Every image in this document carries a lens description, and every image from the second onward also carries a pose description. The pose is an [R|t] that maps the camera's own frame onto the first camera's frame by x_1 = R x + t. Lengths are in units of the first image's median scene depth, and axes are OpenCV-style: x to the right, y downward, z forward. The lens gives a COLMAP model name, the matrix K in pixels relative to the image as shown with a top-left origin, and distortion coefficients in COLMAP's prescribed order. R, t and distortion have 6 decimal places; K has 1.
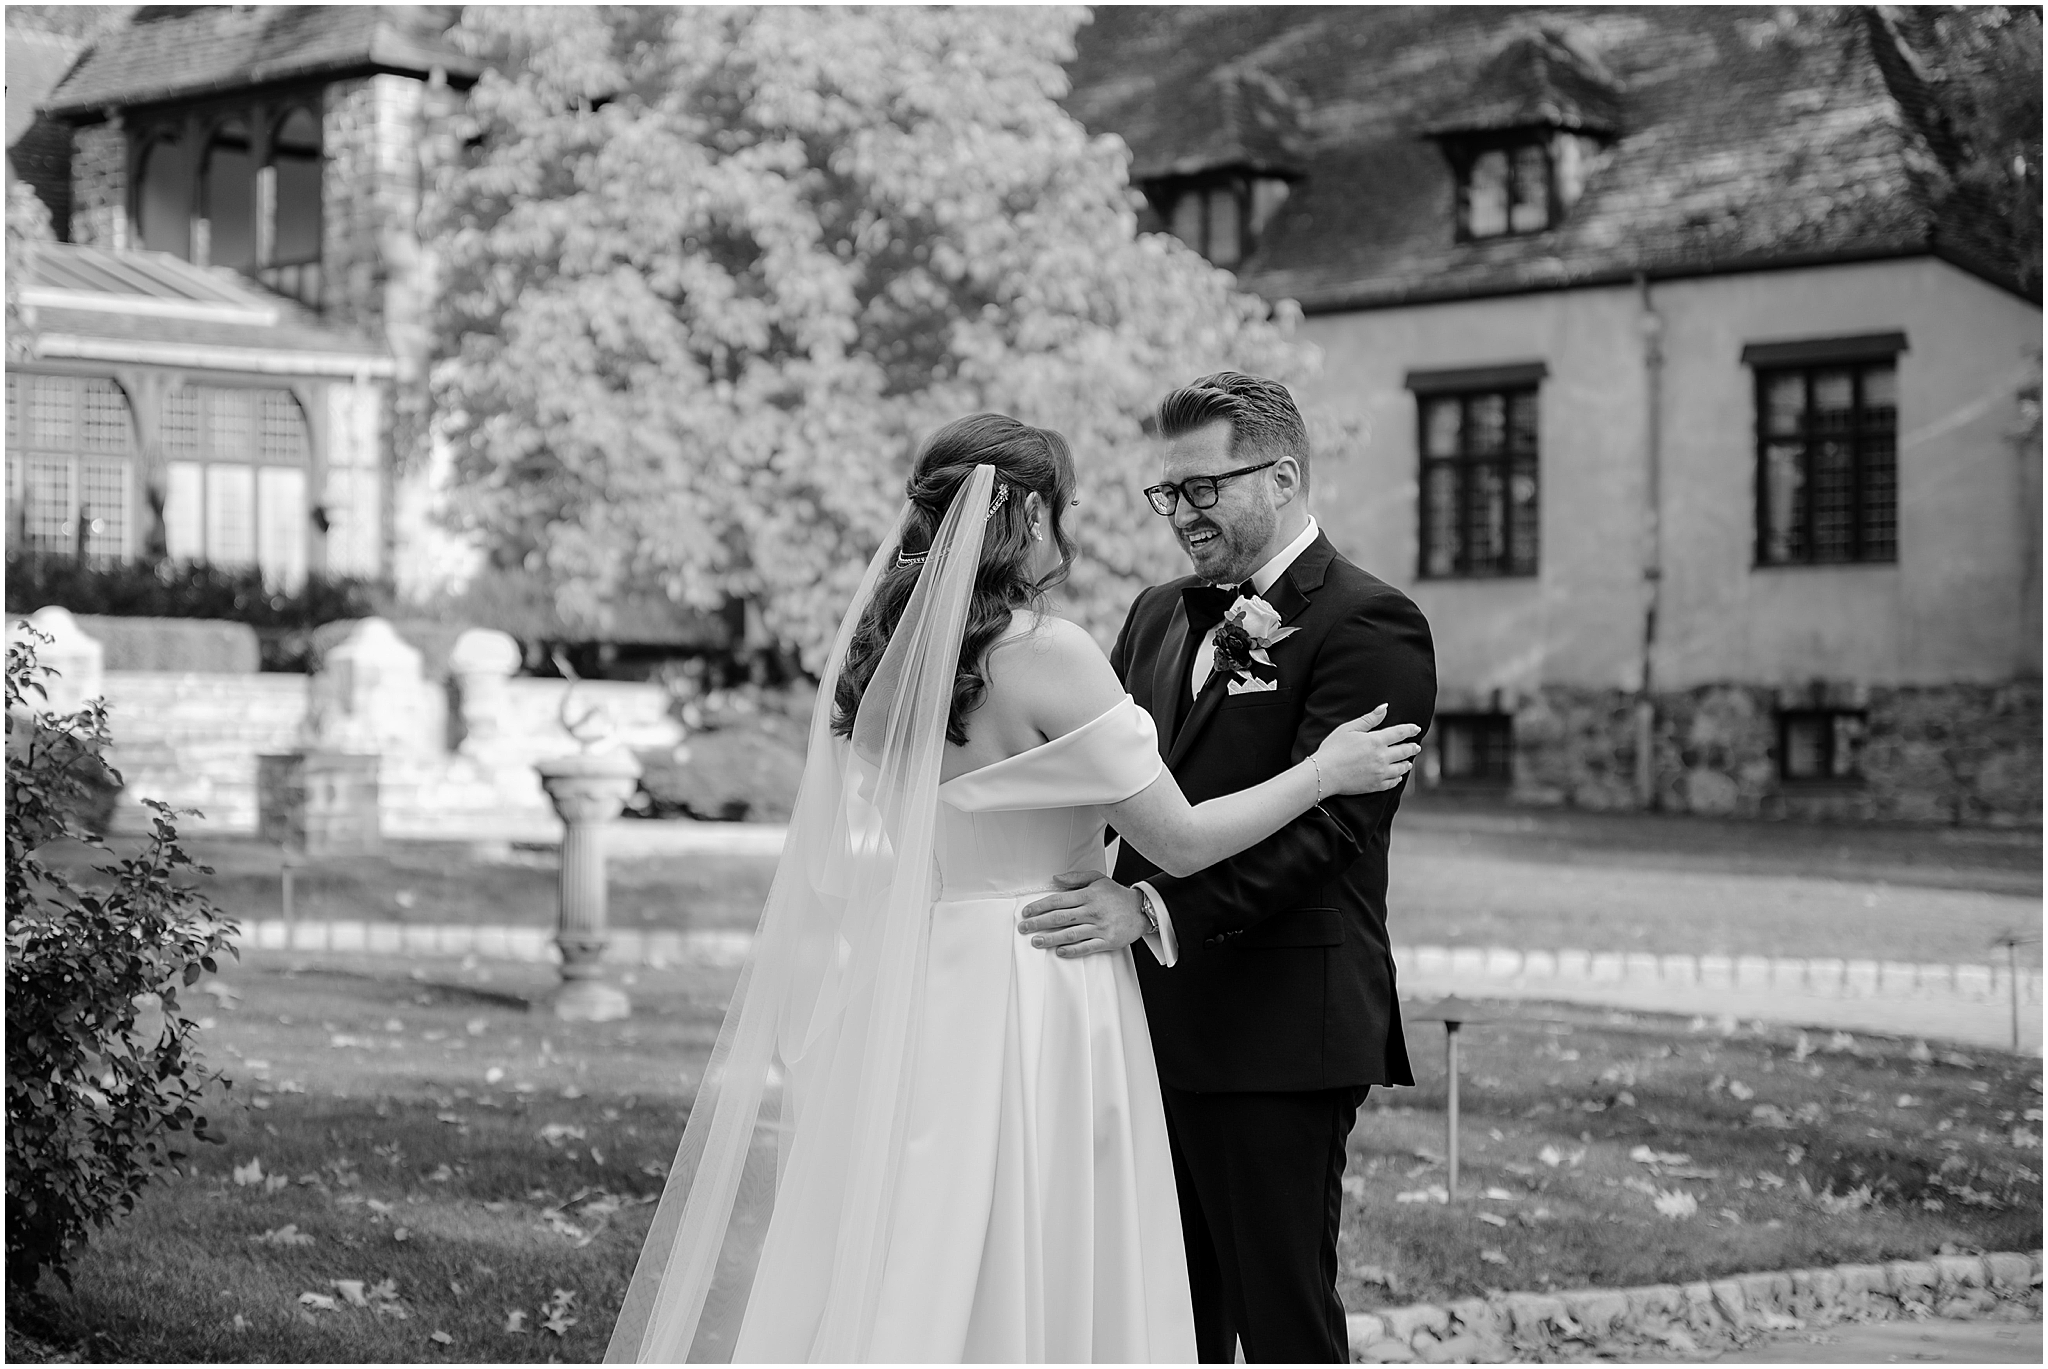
lens RADIAL K [[4306.9, 0, 1024.0], [0, 4306.9, 684.5], [0, 0, 1]] dist [-0.012006, 0.234689]
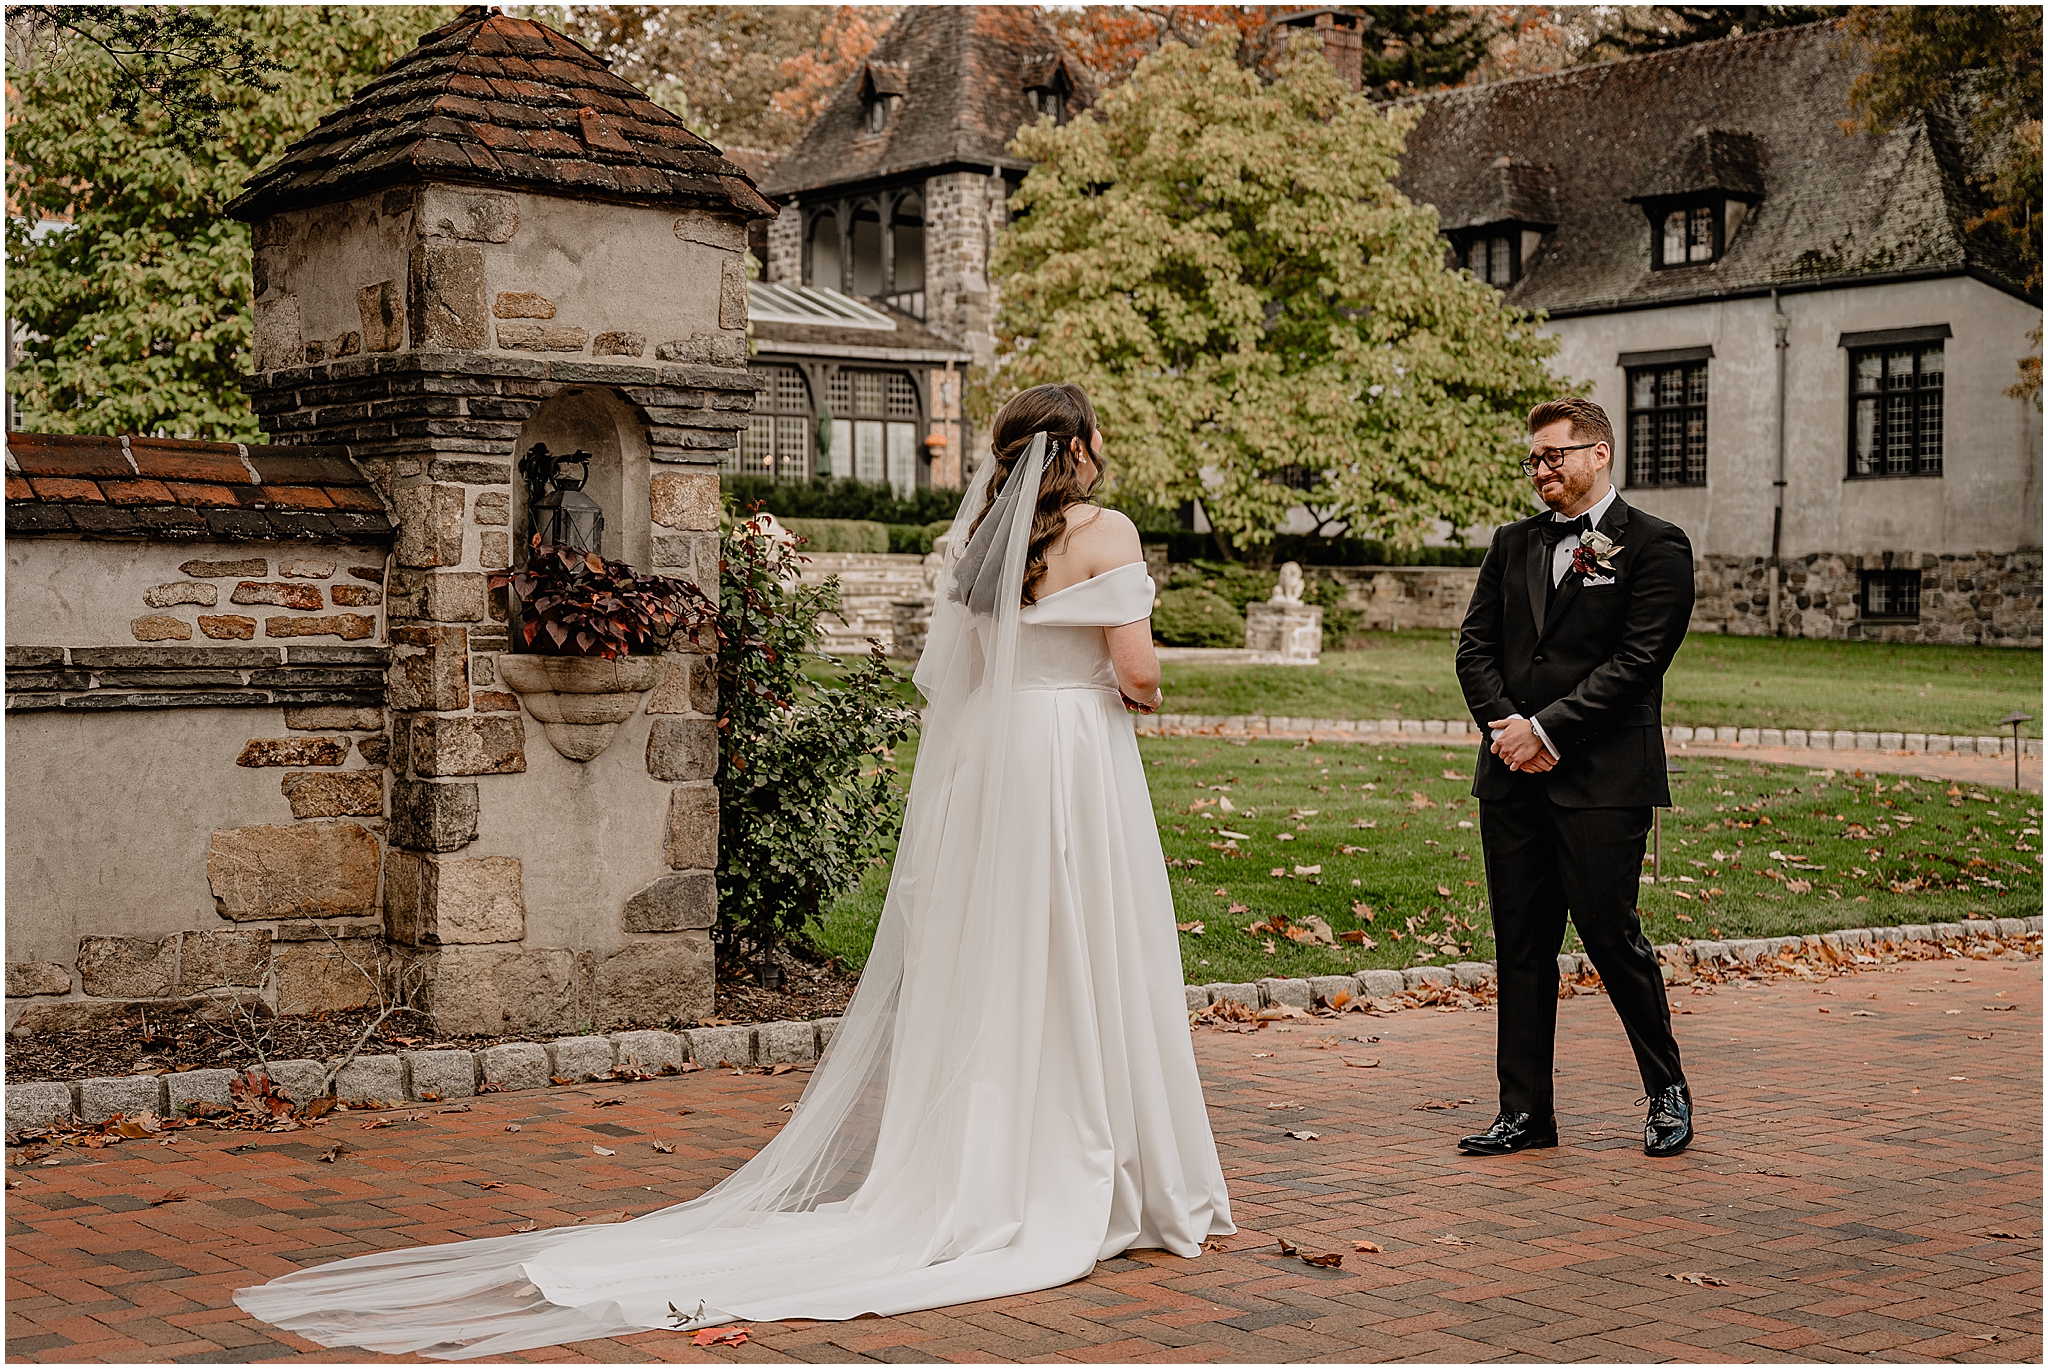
lens RADIAL K [[2996.8, 0, 1024.5], [0, 2996.8, 737.7], [0, 0, 1]] dist [0.046975, -0.129679]
pose [[0.996747, 0.000541, -0.080589, -0.038536], [0.005005, 0.997632, 0.068597, -0.010009], [0.080436, -0.068777, 0.994384, -0.107519]]
